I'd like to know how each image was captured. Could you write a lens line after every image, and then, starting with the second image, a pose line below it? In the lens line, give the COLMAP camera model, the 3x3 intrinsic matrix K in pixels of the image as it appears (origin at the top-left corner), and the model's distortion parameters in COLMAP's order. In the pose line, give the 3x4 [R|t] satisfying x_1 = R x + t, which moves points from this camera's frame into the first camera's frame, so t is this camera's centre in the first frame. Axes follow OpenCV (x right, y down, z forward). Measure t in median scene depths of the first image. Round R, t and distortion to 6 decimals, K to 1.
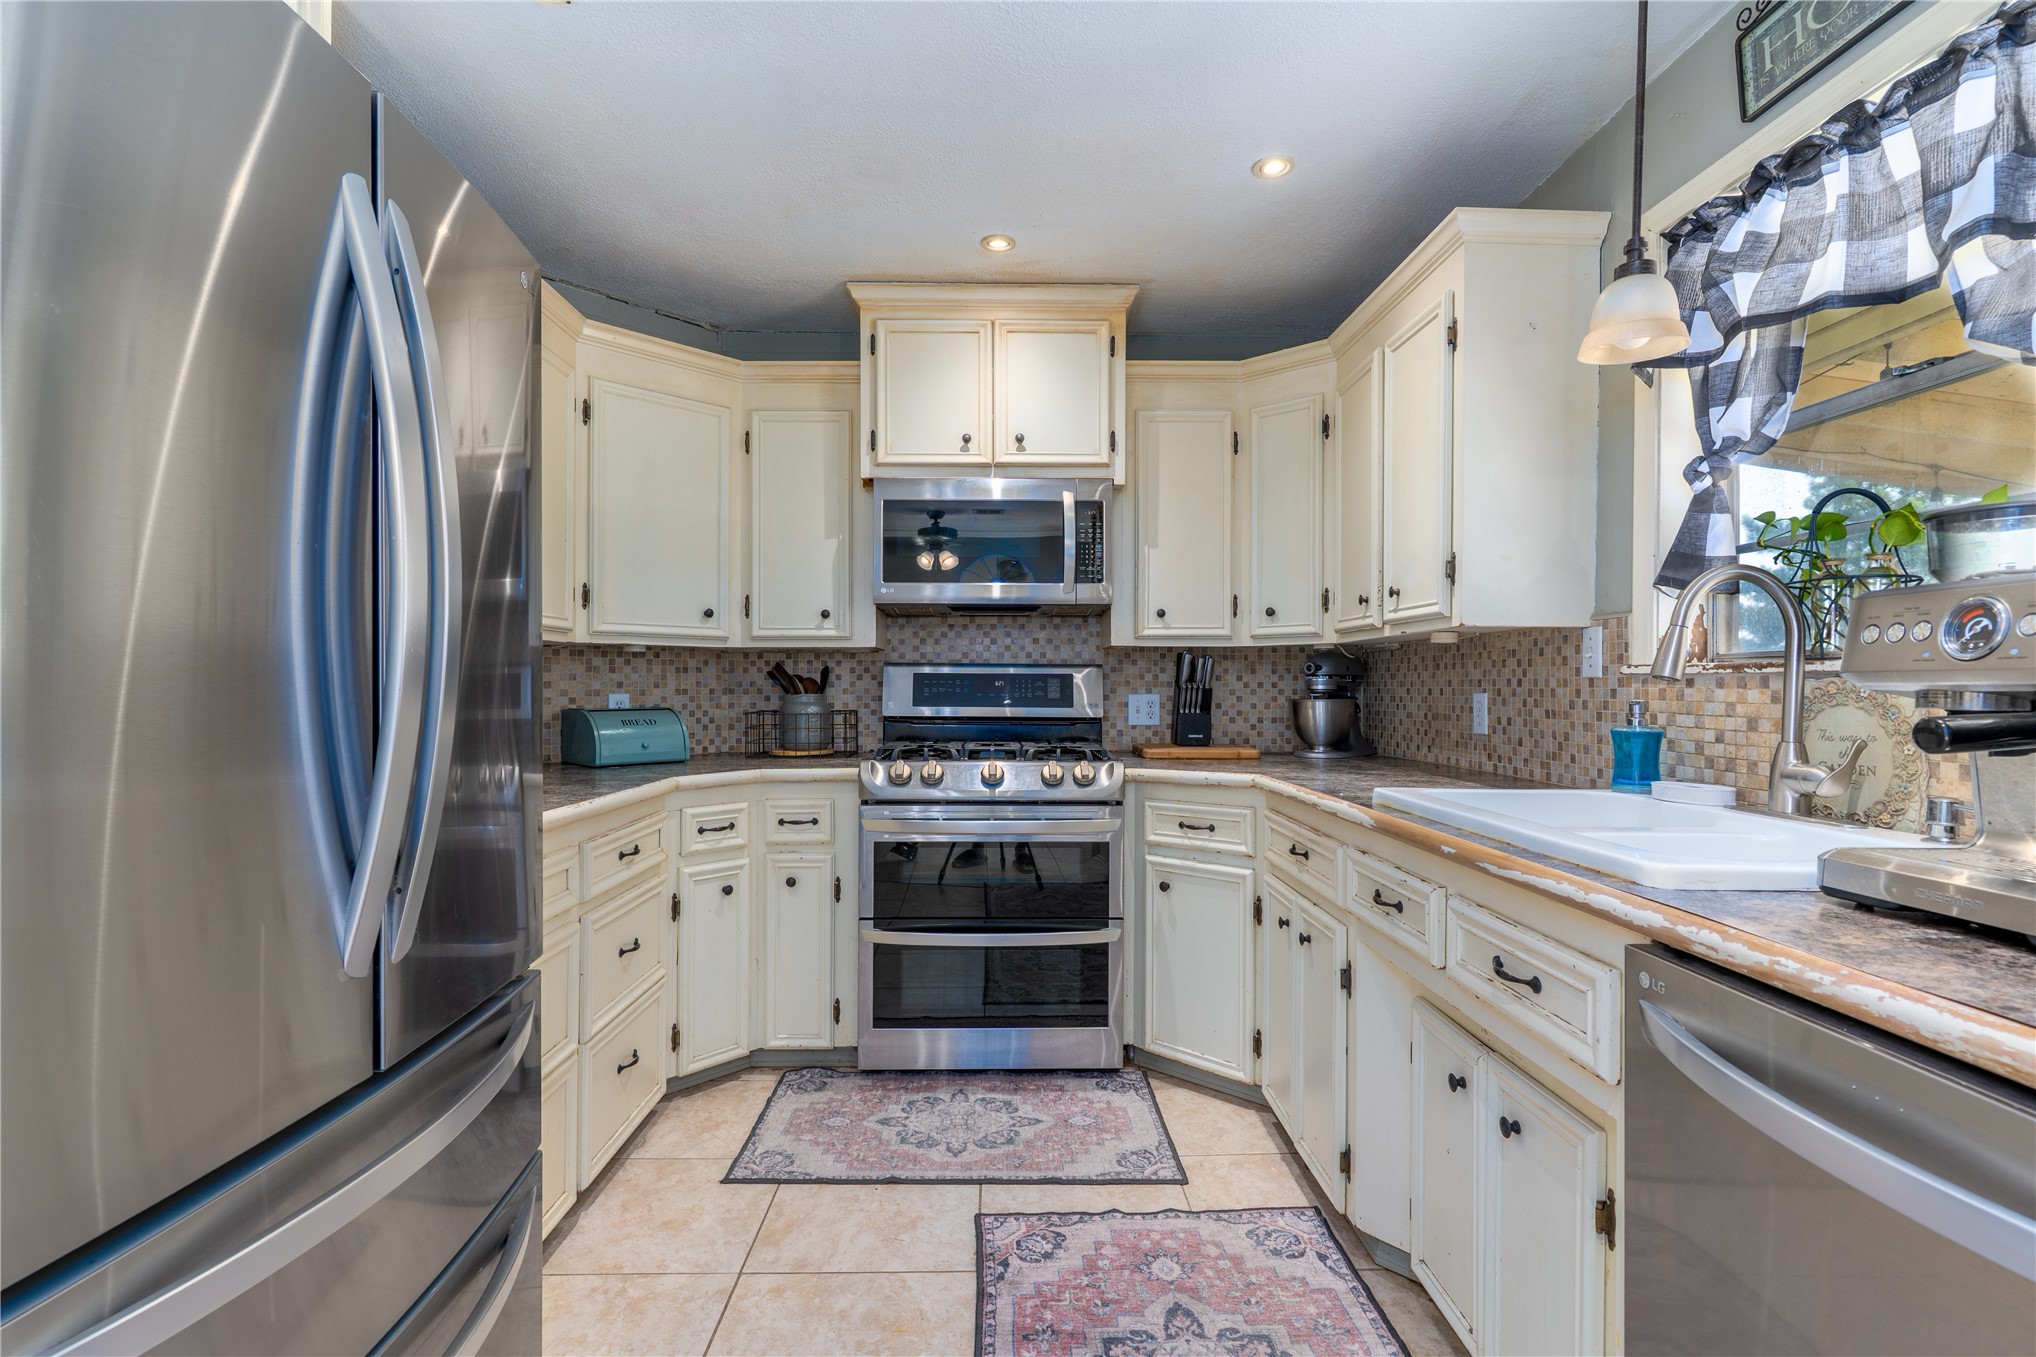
lens RADIAL K [[964.3, 0, 1020.0], [0, 964.3, 676.8], [0, 0, 1]] dist [-0.000555, 0.001100]
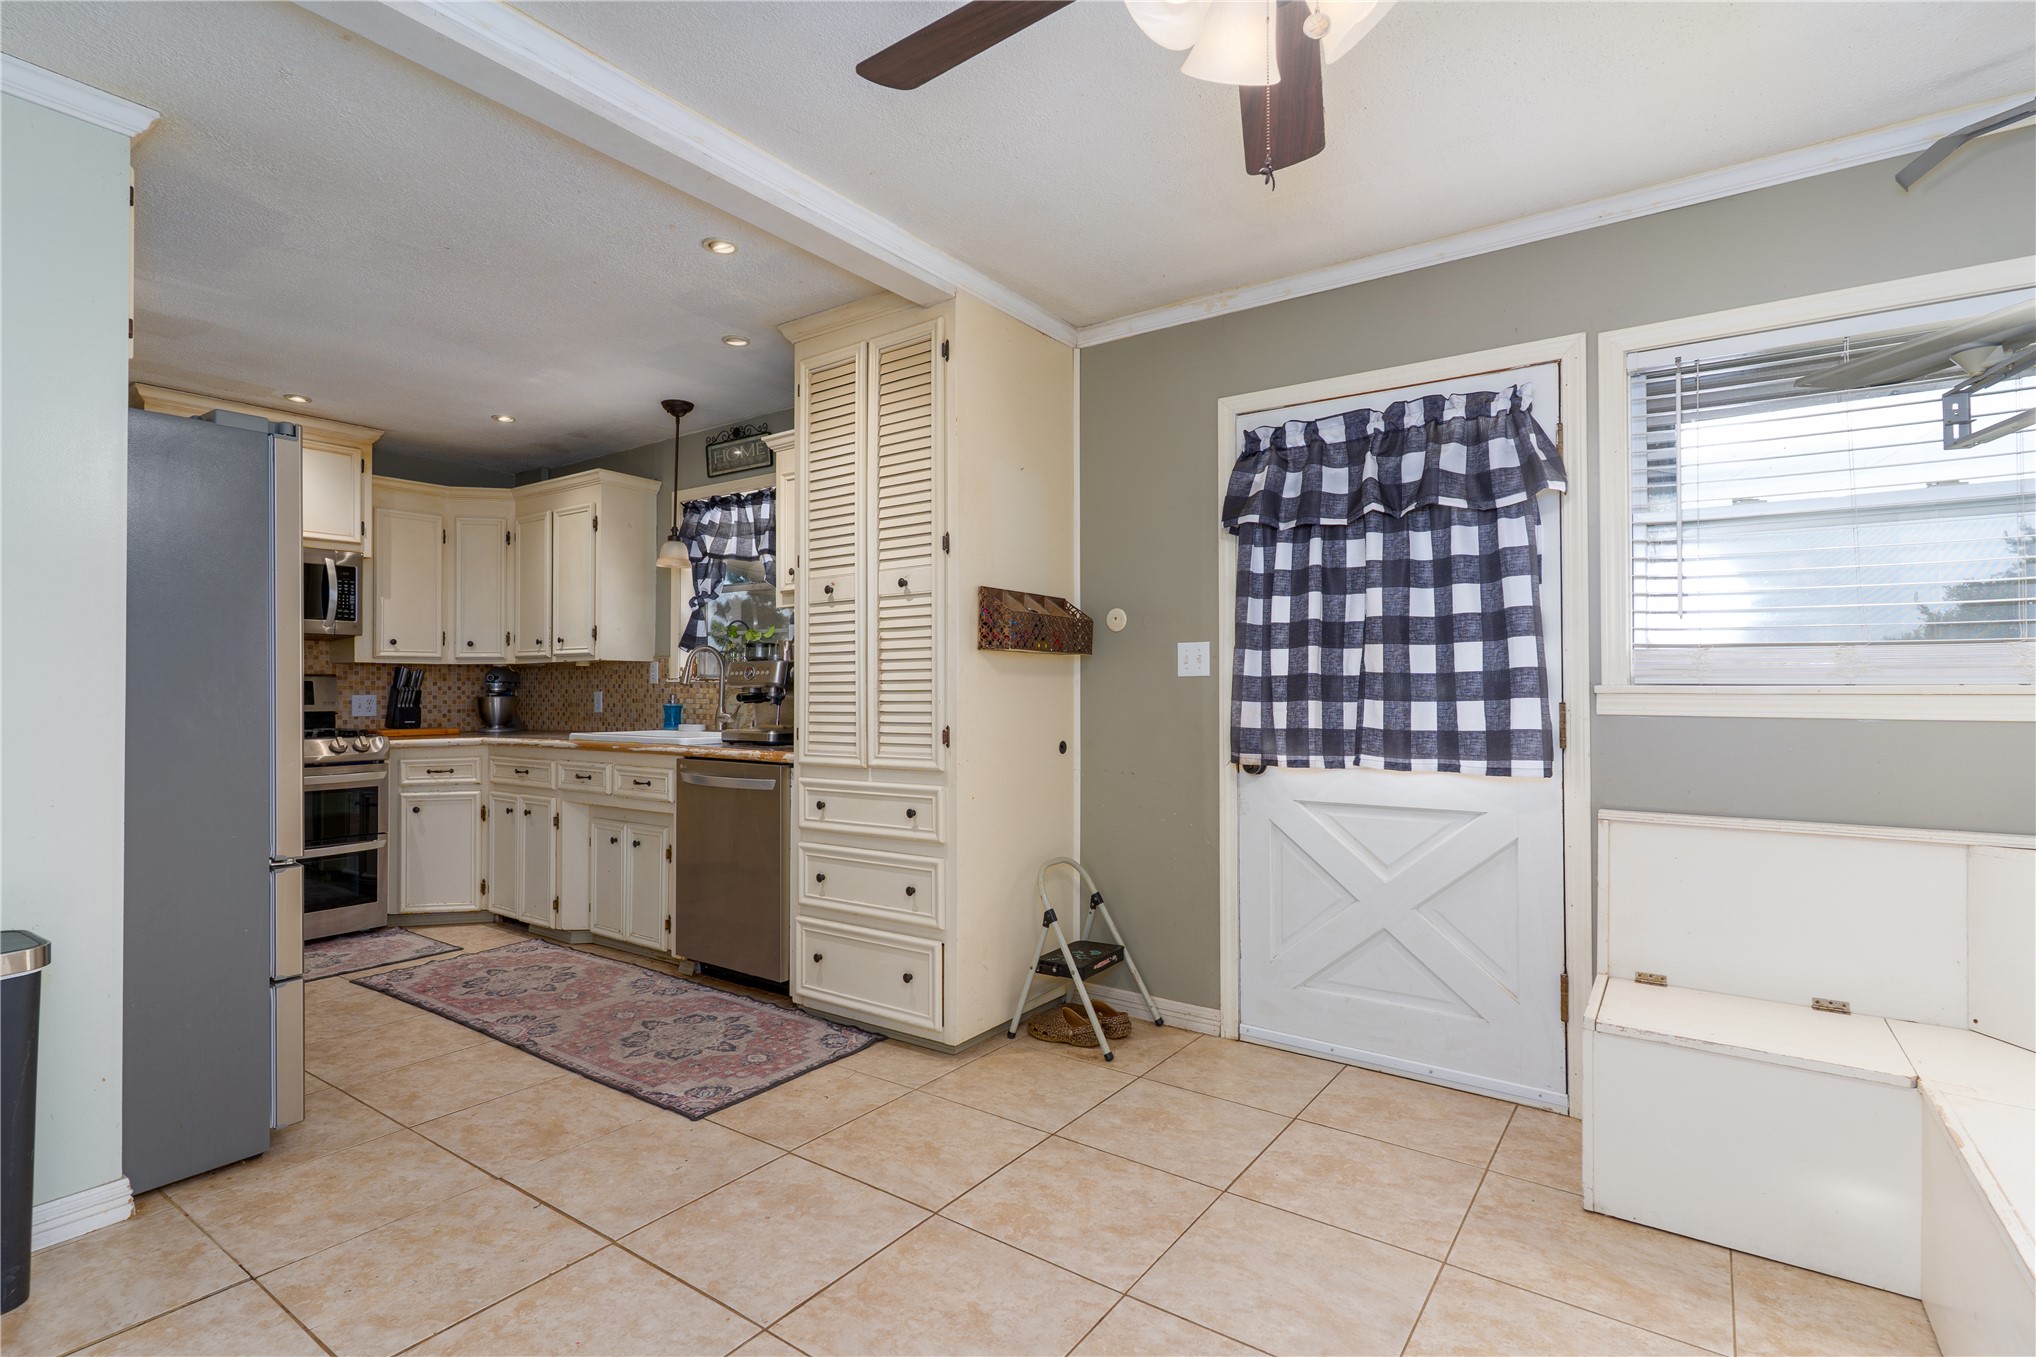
lens RADIAL K [[964.3, 0, 1008.0], [0, 964.3, 687.2], [0, 0, 1]] dist [-0.000555, 0.001100]
pose [[0.600067, -0.003198, 0.799943, -0.683601], [-0.001710, 0.999985, 0.005280, -0.004194], [-0.799948, -0.004537, 0.600052, -0.974239]]
